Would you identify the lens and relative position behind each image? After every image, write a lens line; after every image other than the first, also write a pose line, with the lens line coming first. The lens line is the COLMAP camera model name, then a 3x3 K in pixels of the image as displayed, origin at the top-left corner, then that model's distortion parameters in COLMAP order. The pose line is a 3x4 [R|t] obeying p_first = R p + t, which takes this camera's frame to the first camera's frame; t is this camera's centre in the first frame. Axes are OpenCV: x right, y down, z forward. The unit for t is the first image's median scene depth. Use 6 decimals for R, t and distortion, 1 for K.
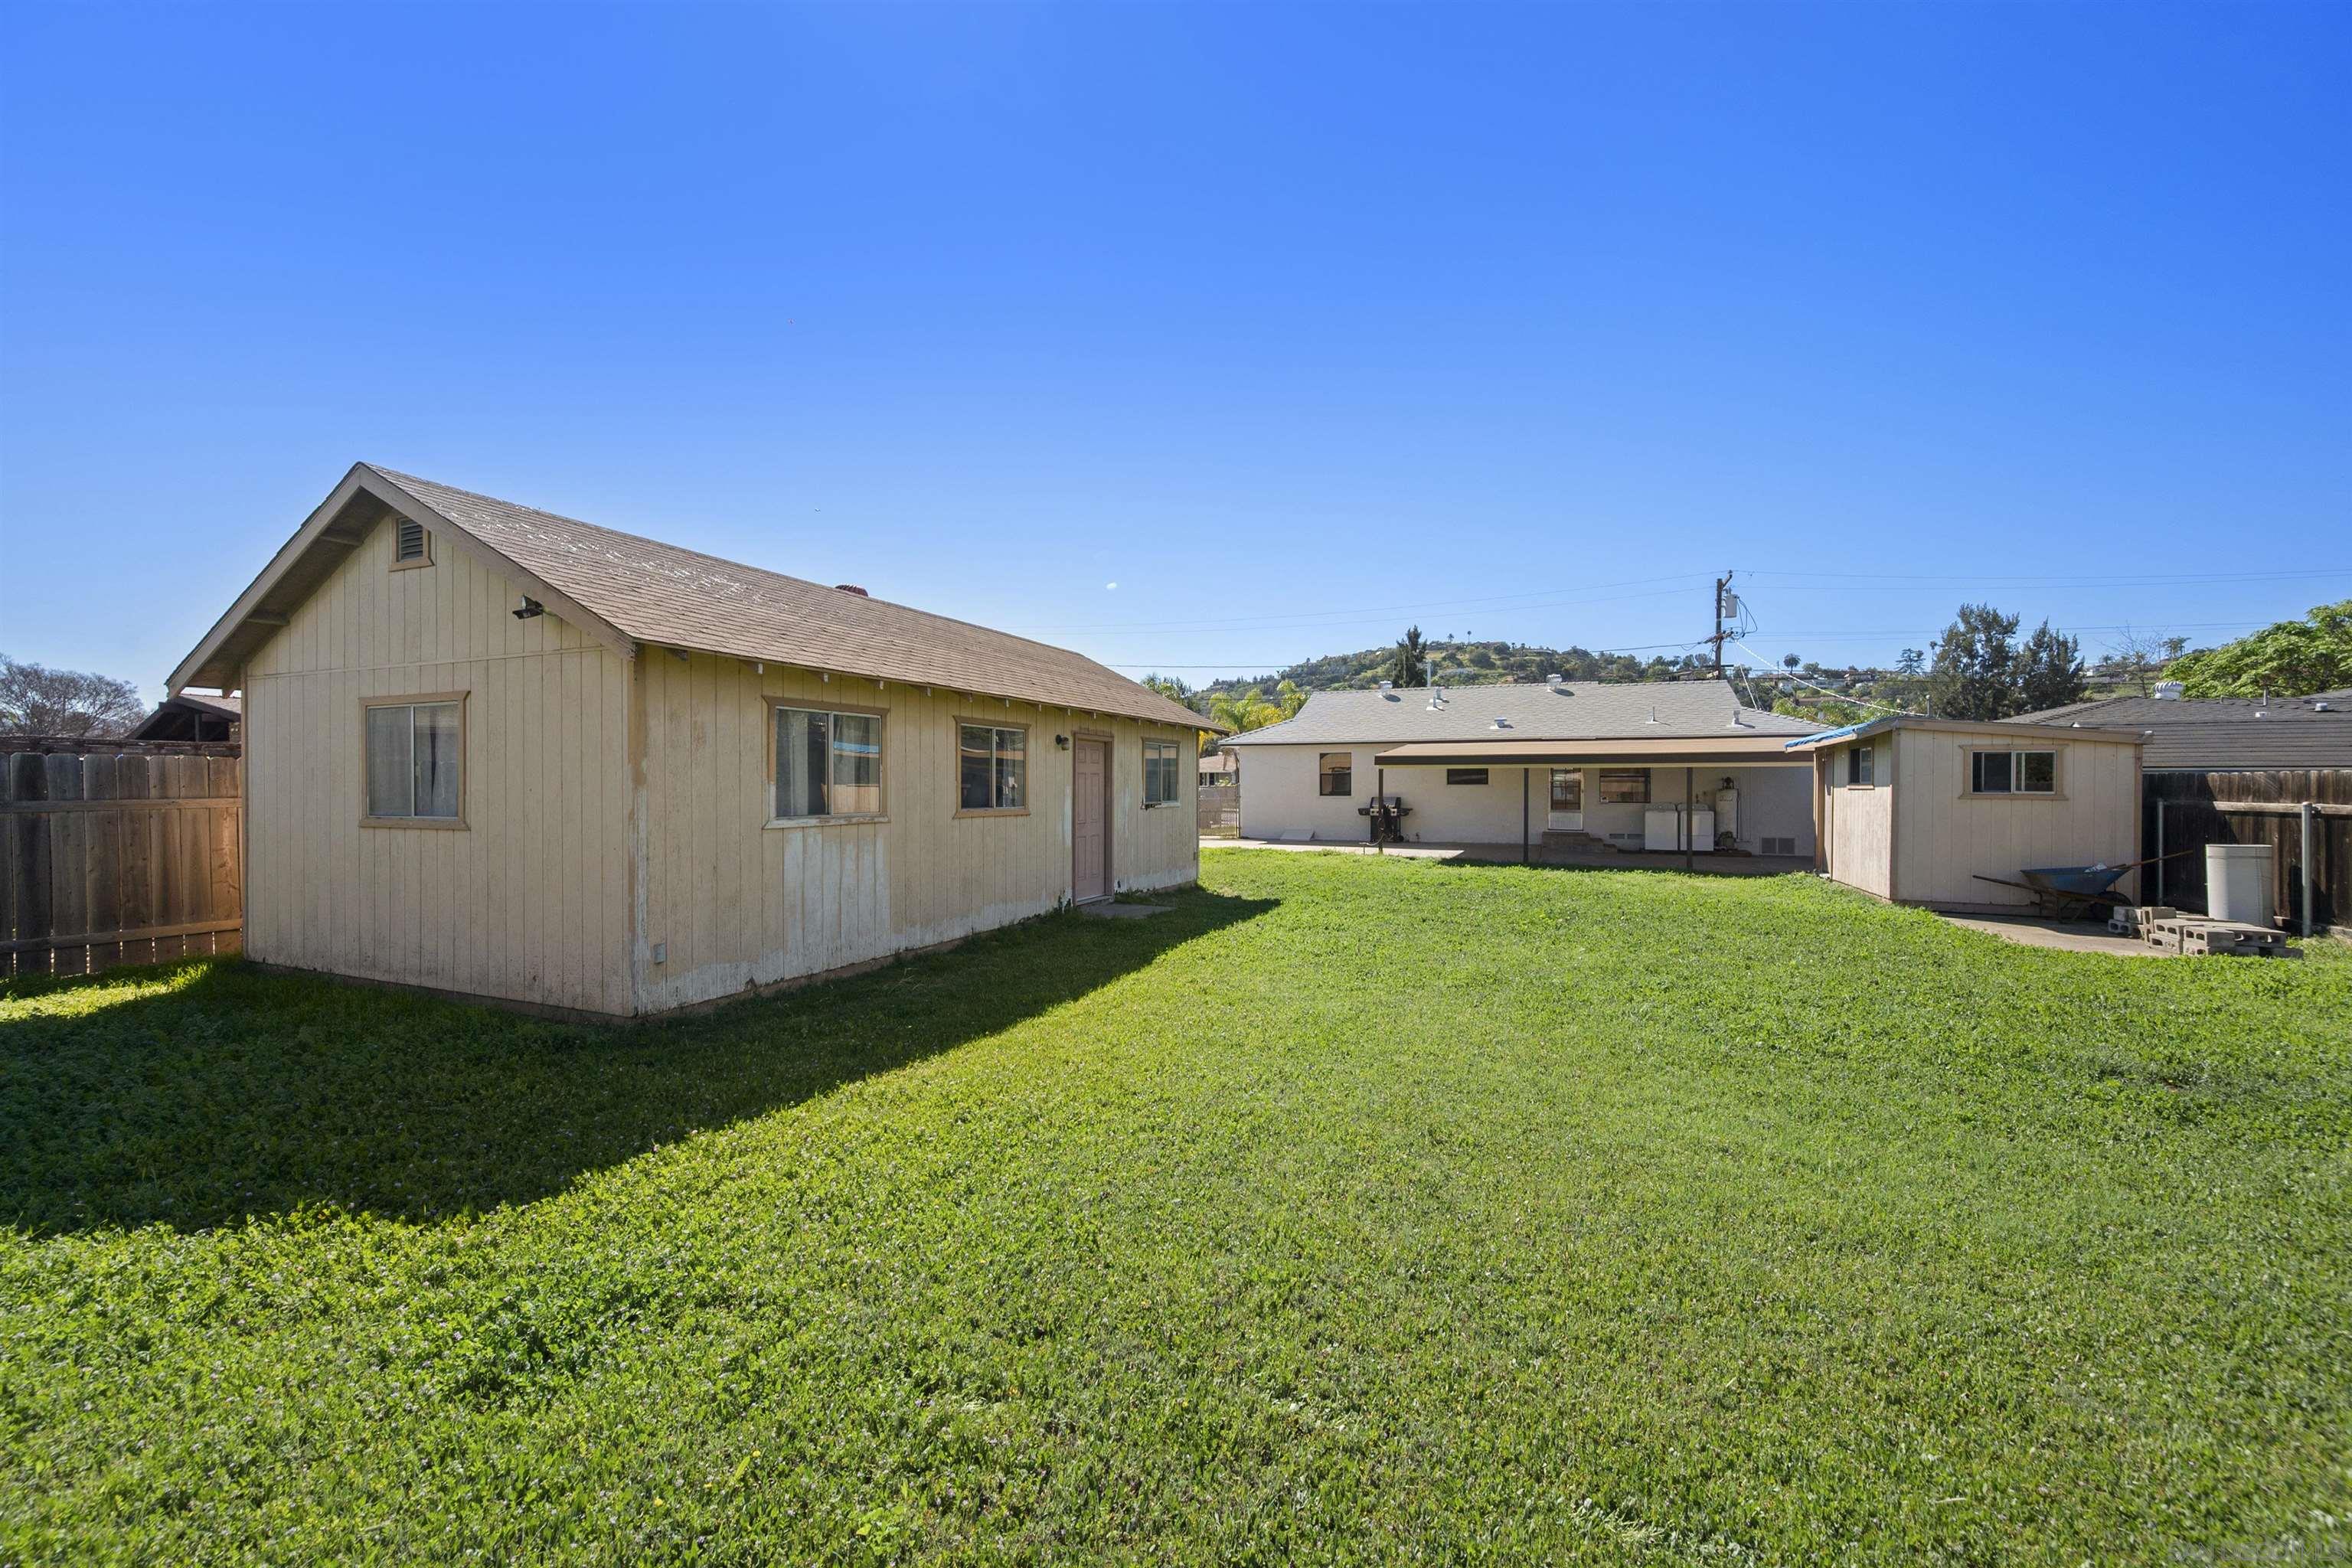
lens RADIAL K [[930.6, 0, 1175.3], [0, 930.6, 791.3], [0, 0, 1]] dist [0.002160, -0.000185]
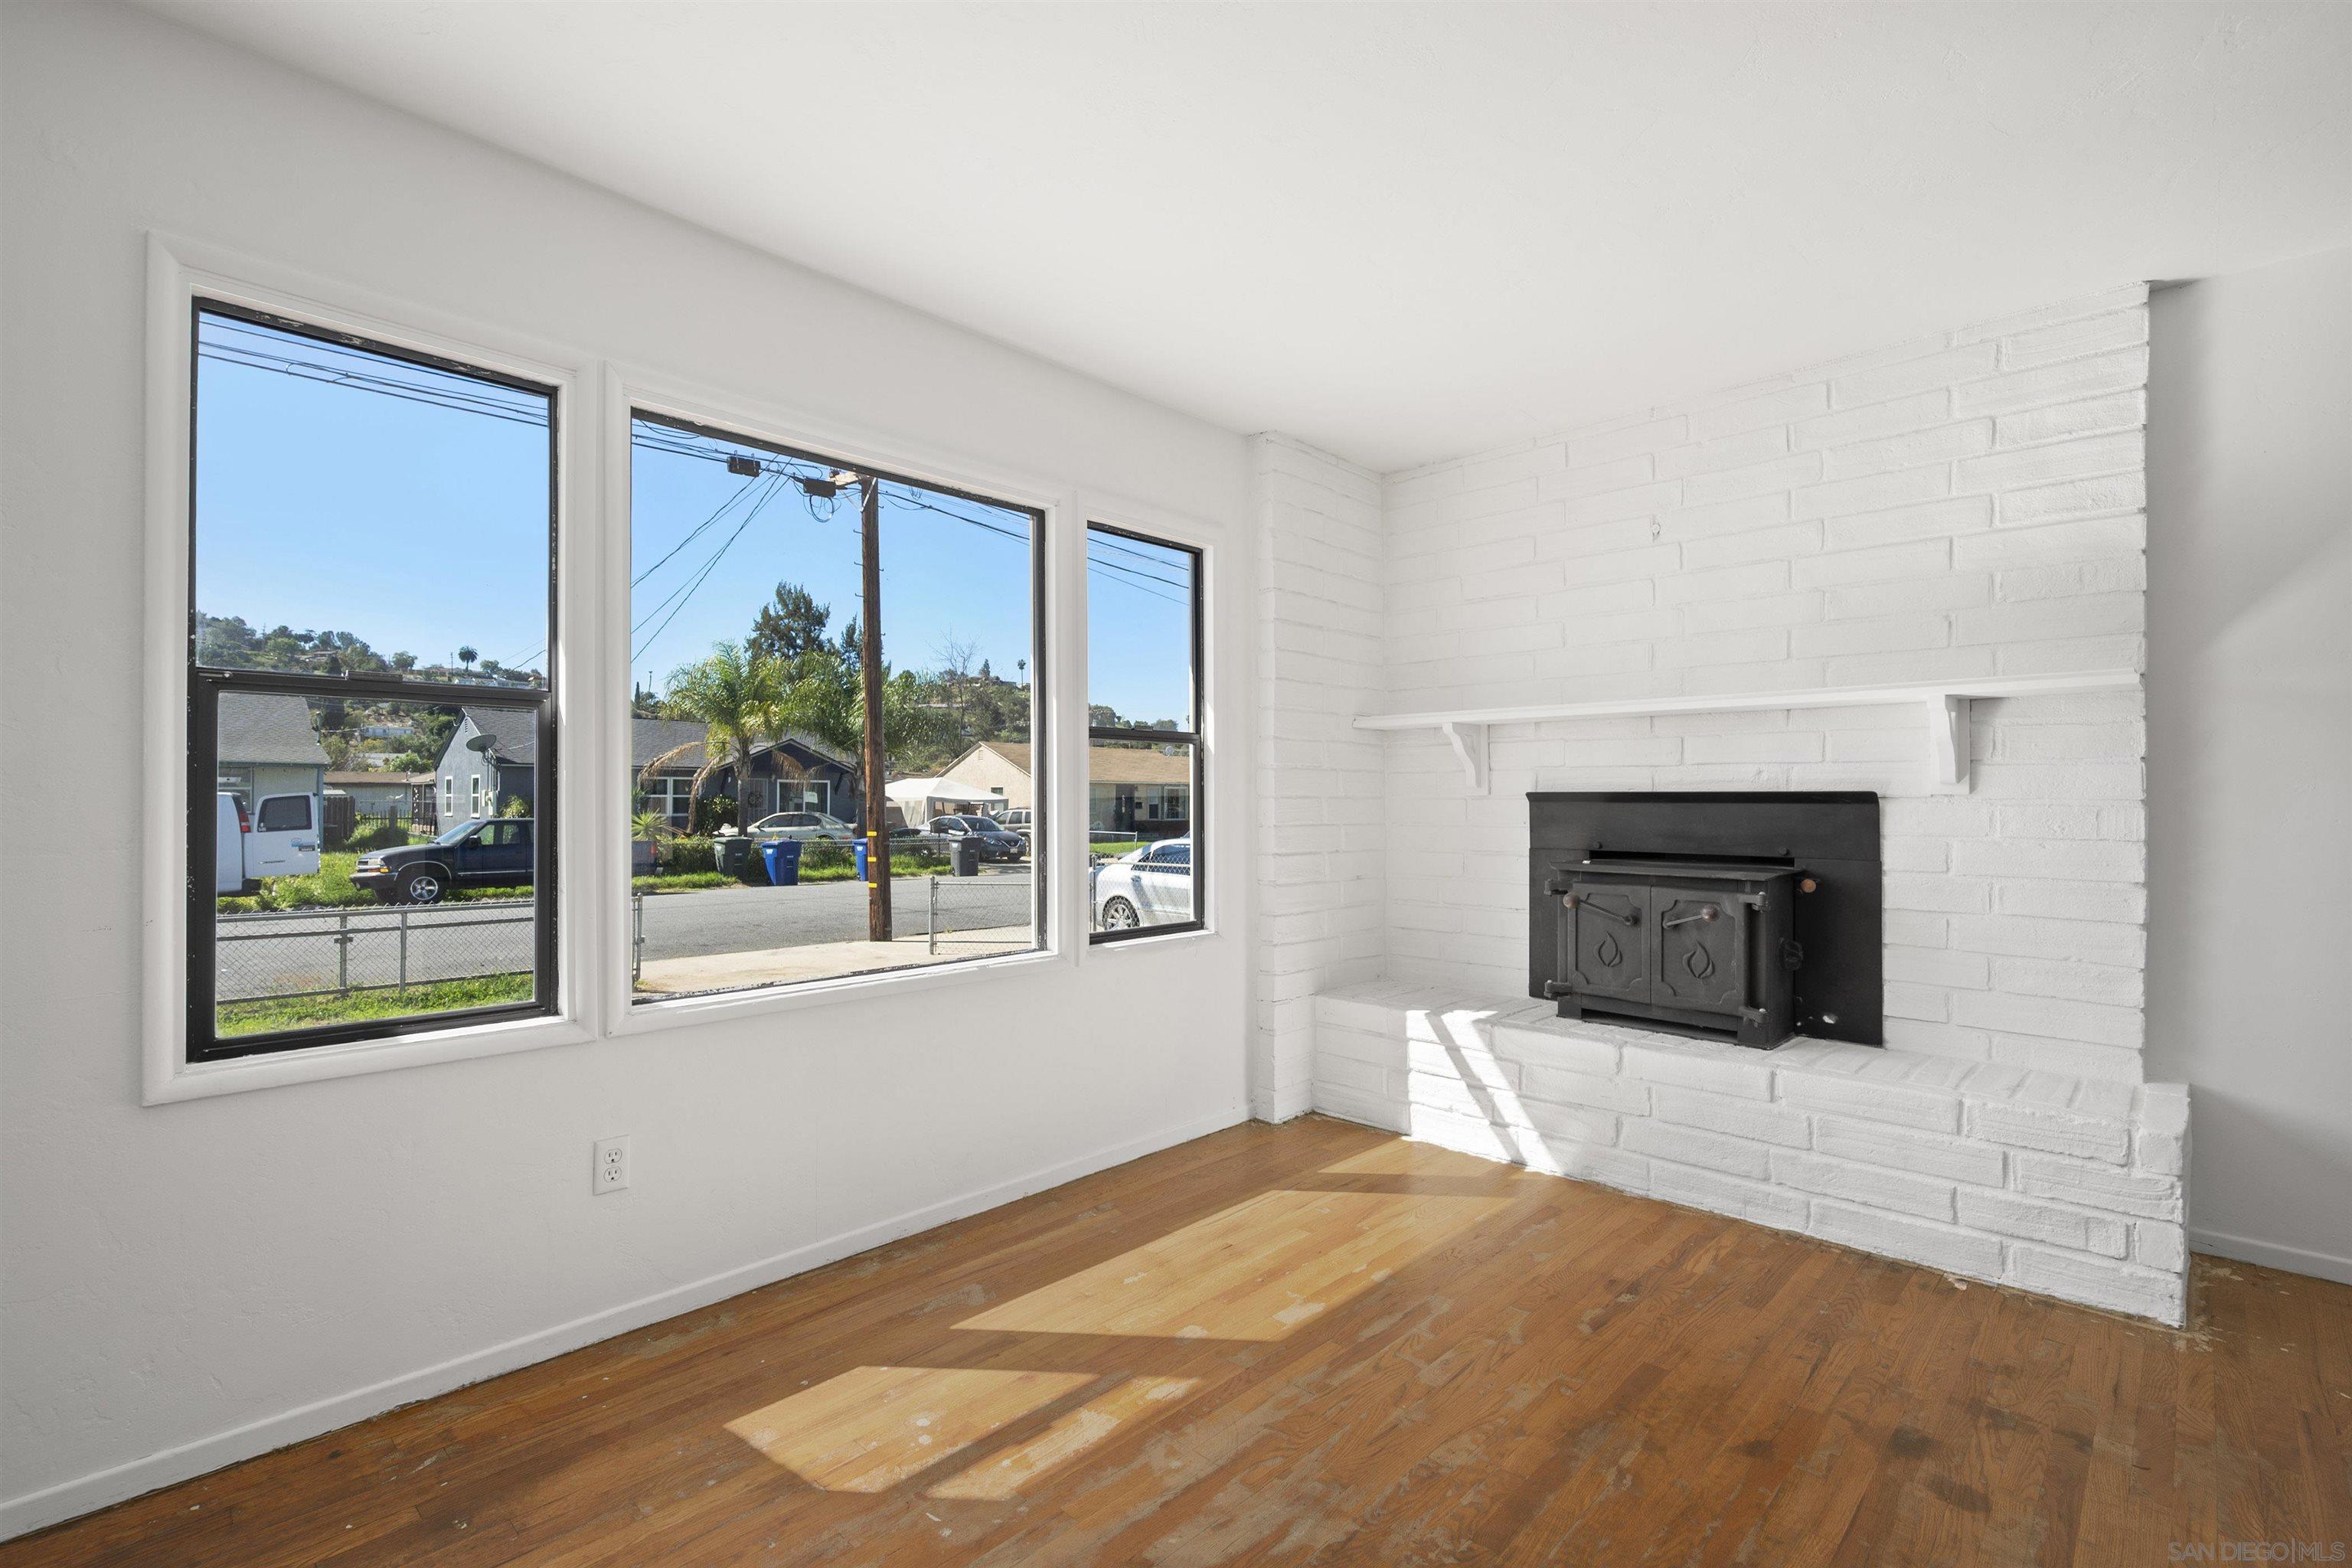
lens RADIAL K [[1046.7, 0, 1176.0], [0, 1046.7, 784.0], [0, 0, 1]] dist [0.001250, 0.000764]
pose [[0.369884, 0.015887, 0.928942, 0.472976], [0.006162, 0.999790, -0.019552, -0.008641], [-0.929057, 0.012956, 0.369708, 1.329179]]
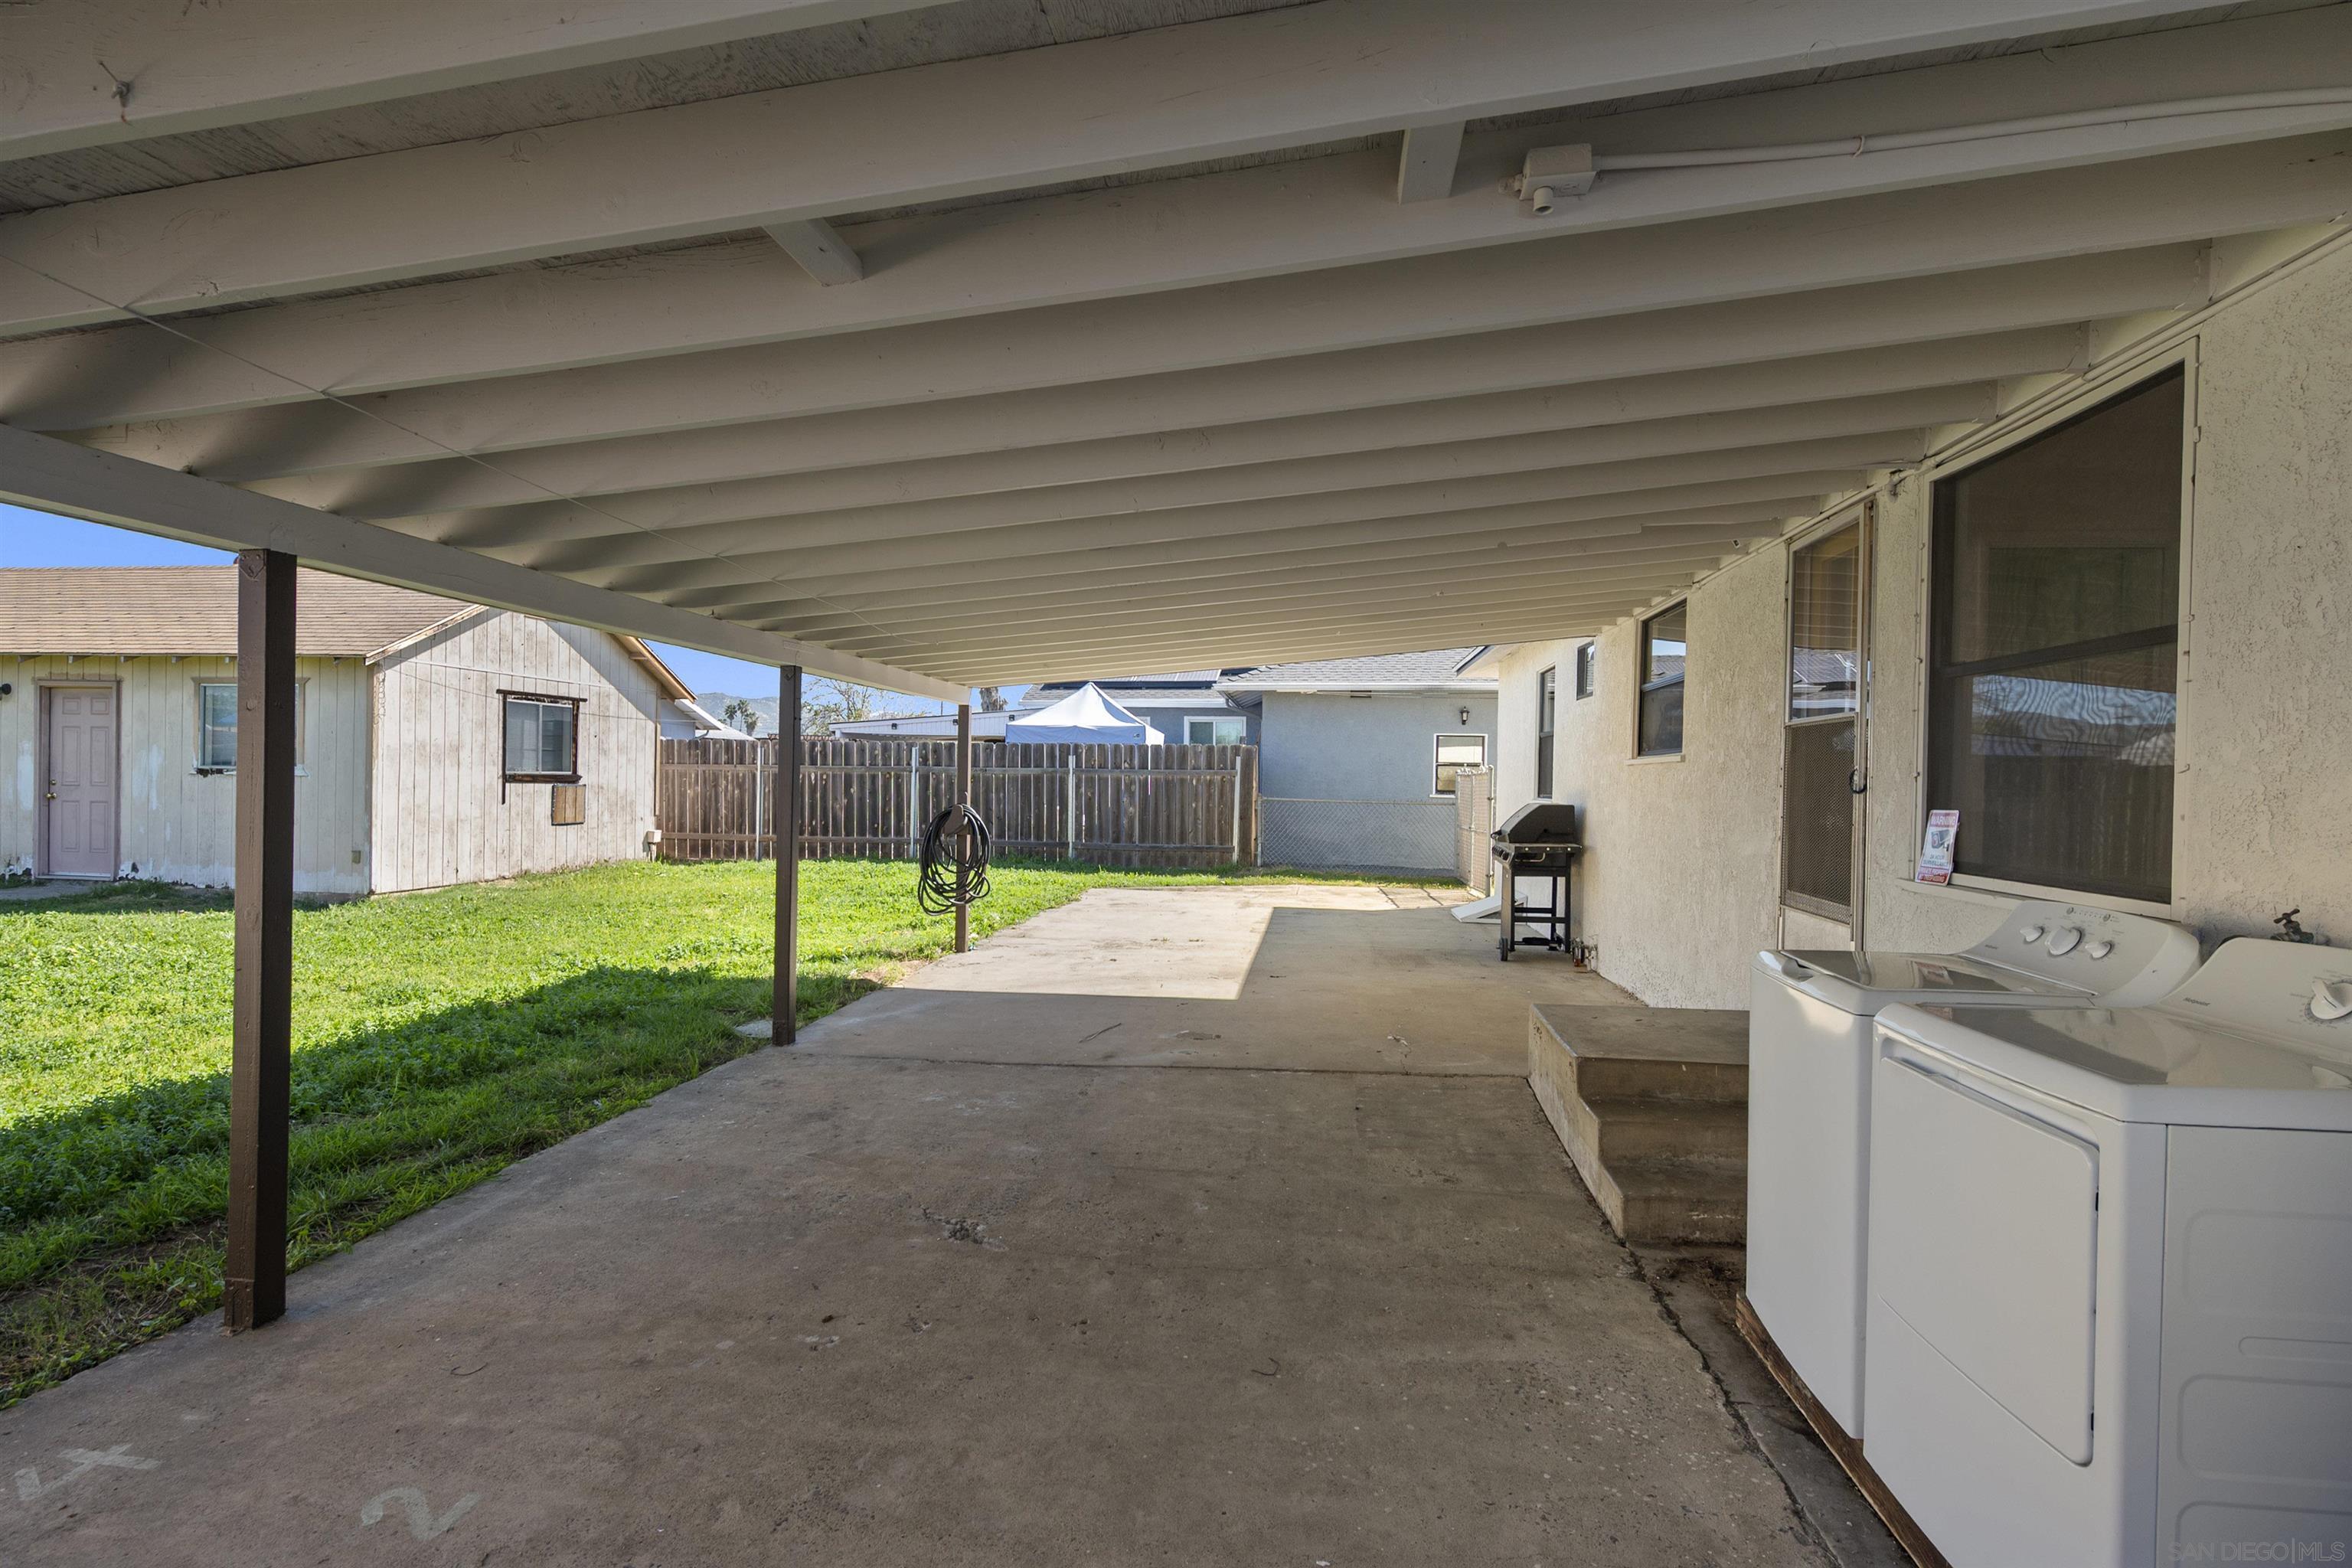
lens RADIAL K [[1146.0, 0, 1176.0], [0, 1146.0, 784.0], [0, 0, 1]] dist [0.002220, 0.000700]
pose [[0.263175, 0.007152, -0.964722, 0.642482], [-0.025038, 0.999686, 0.000580, 0.003810], [0.964423, 0.024002, 0.263272, 0.915860]]
